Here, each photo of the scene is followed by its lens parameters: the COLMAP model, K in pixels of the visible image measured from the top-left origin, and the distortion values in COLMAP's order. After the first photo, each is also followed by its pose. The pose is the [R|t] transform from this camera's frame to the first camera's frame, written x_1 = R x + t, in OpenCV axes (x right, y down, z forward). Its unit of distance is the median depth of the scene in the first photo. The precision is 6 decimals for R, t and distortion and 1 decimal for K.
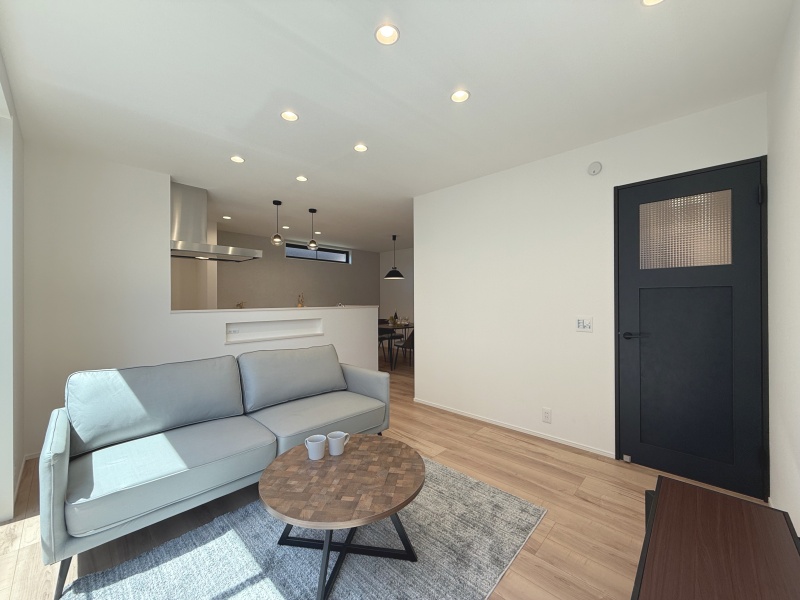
lens RADIAL K [[316.0, 0, 395.9], [0, 316.0, 298.3], [0, 0, 1]] dist [-0.002091, 0.000139]
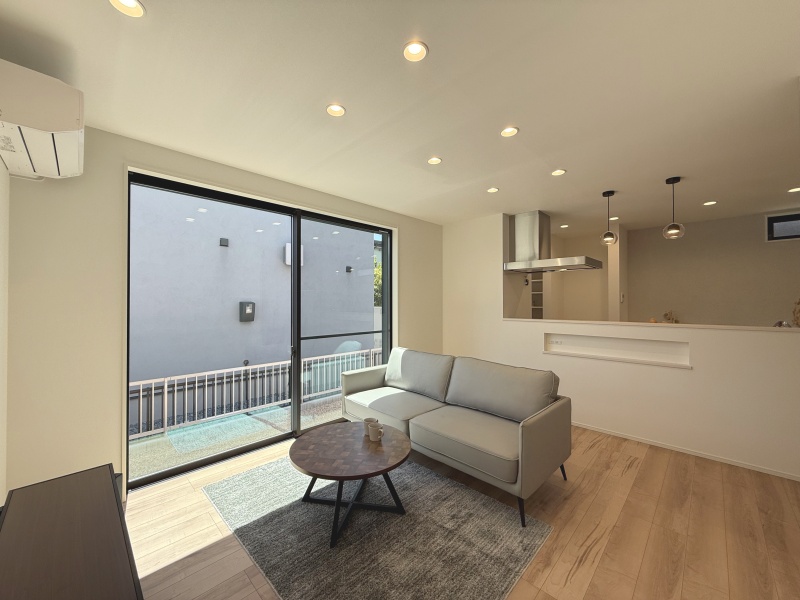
lens RADIAL K [[321.7, 0, 400.0], [0, 321.7, 300.0], [0, 0, 1]] dist [0.000149, 0.000330]
pose [[-0.006849, -0.010384, -0.999923, 0.710081], [-0.000064, 0.999946, -0.010384, -0.024860], [0.999977, -0.000008, -0.006850, 0.735209]]
